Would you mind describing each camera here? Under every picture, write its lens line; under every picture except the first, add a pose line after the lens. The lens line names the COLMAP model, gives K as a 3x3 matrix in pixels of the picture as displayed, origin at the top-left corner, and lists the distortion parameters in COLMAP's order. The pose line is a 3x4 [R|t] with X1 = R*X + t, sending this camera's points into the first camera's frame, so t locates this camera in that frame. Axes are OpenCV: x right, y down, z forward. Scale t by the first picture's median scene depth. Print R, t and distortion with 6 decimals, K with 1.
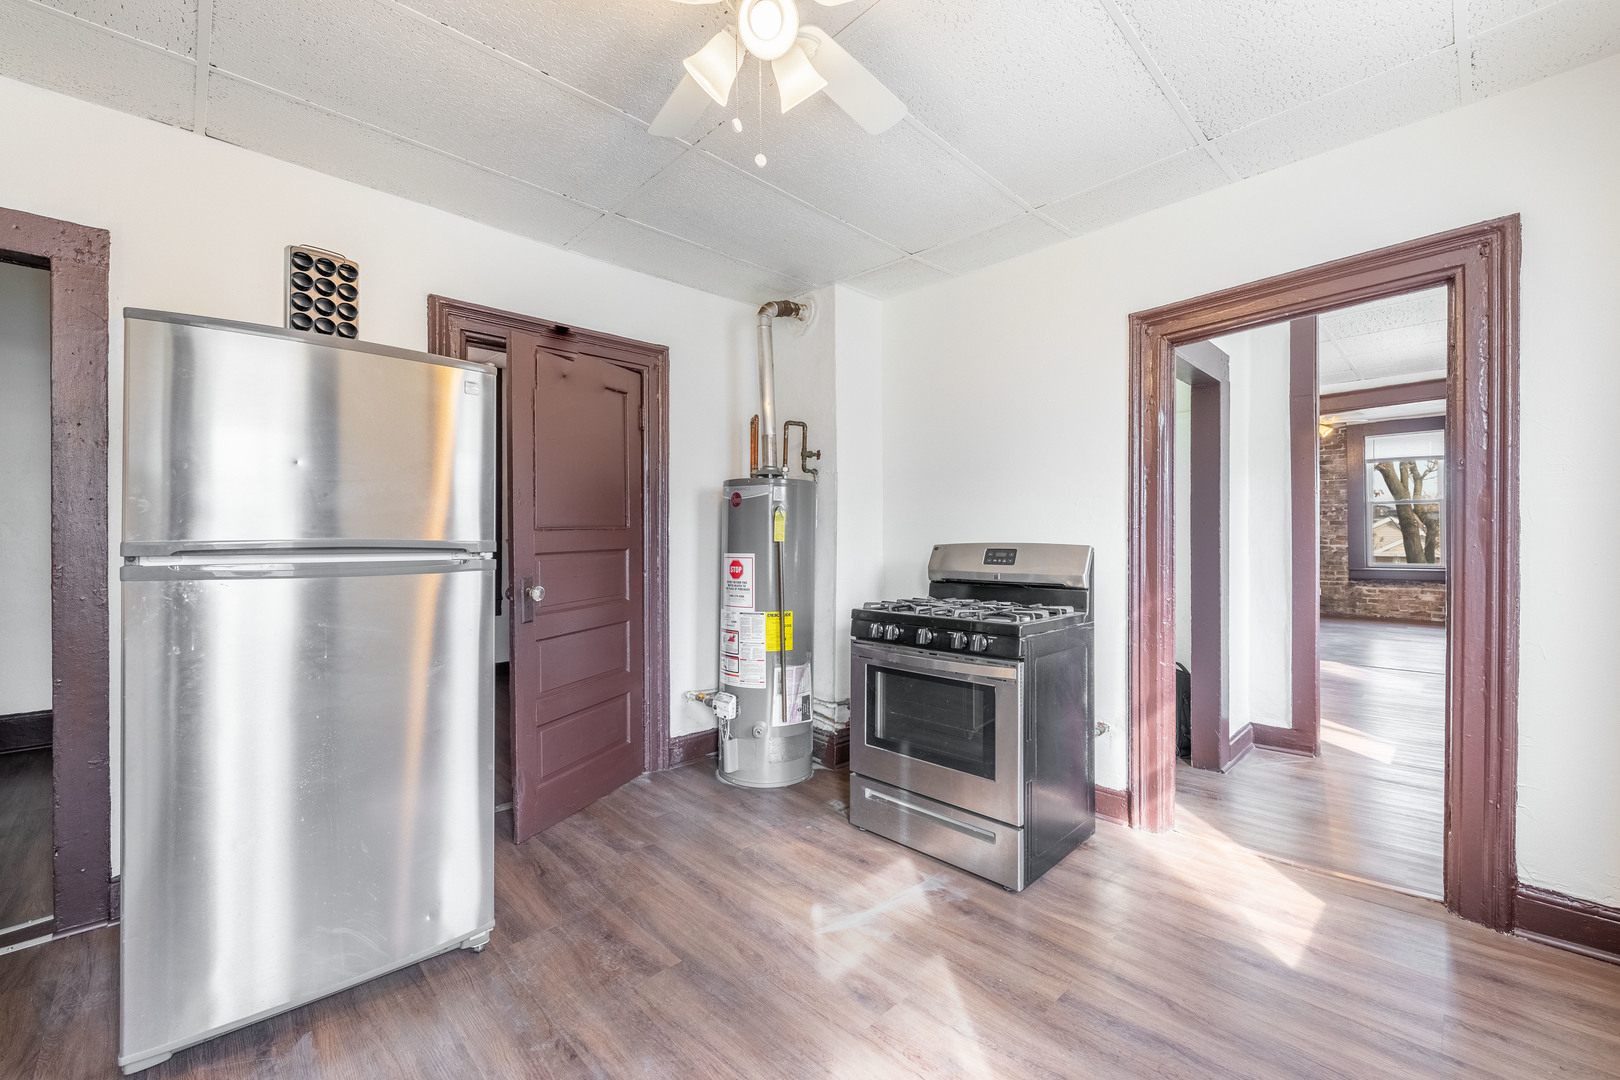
lens RADIAL K [[655.0, 0, 810.0], [0, 655.0, 540.0], [0, 0, 1]] dist [-0.001179, -0.000275]
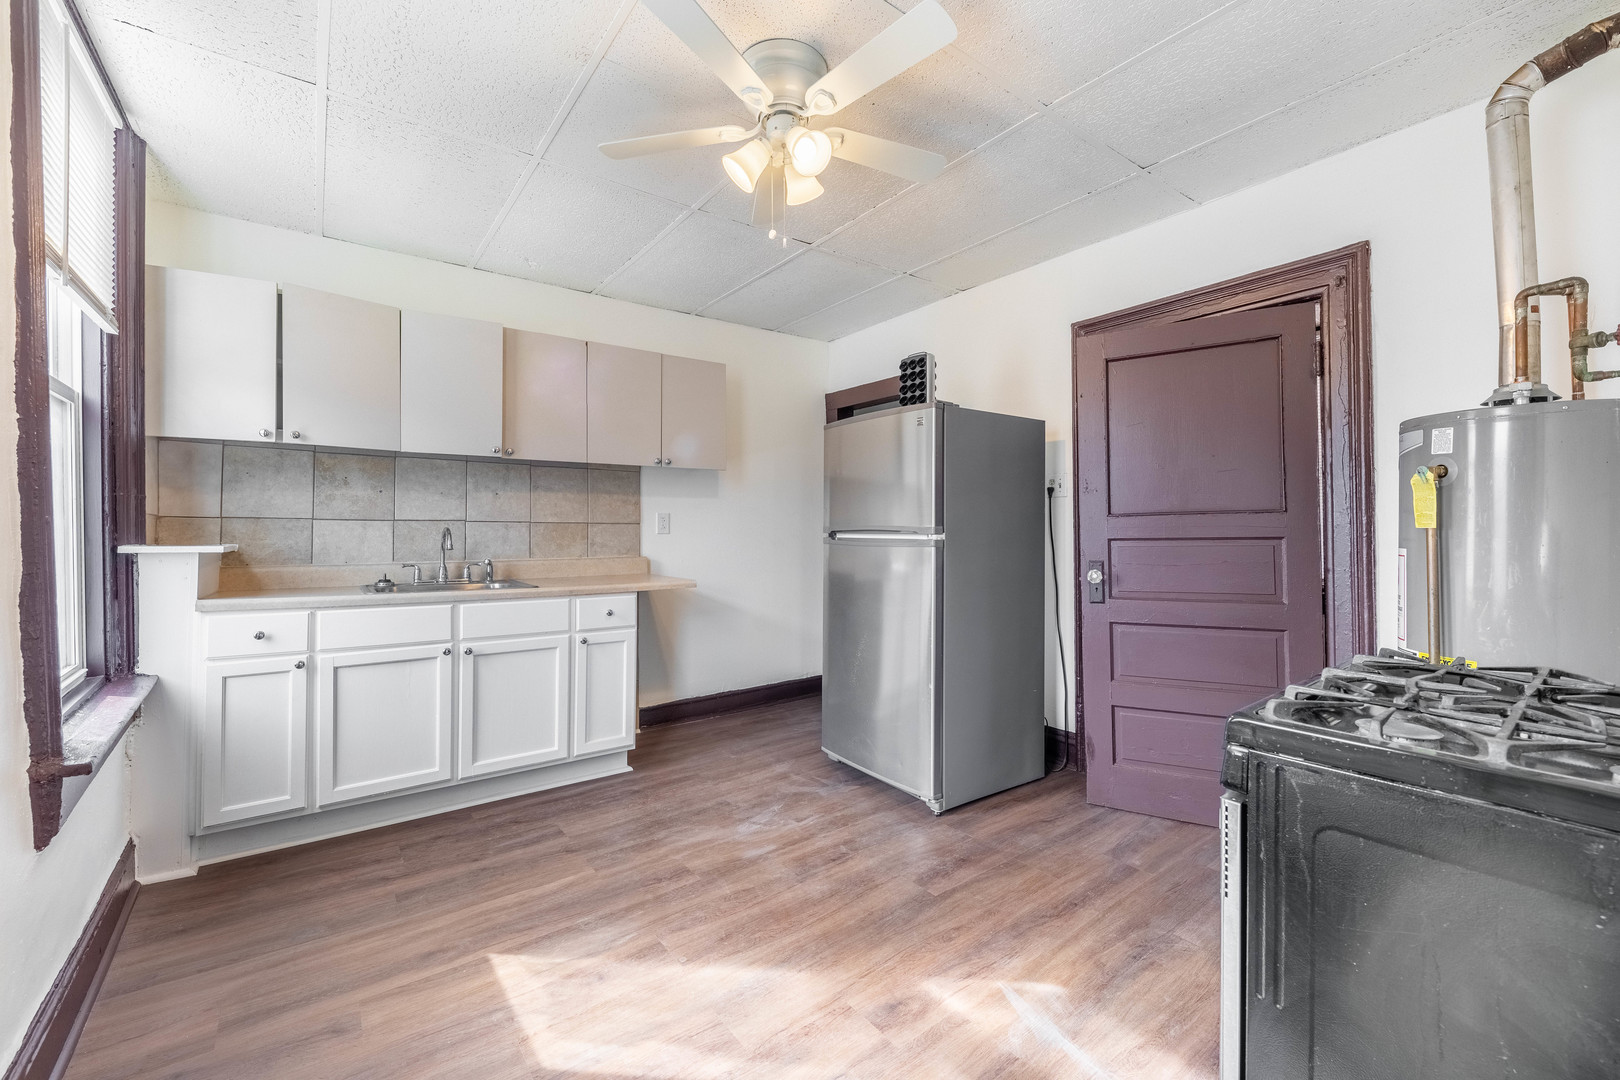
lens RADIAL K [[651.2, 0, 811.4], [0, 651.2, 533.4], [0, 0, 1]] dist [-0.001720, -0.000433]
pose [[-0.117272, 0.007325, -0.993073, 0.761491], [-0.003942, 0.999961, 0.007841, 0.006162], [0.993092, 0.004835, -0.117239, 0.739681]]
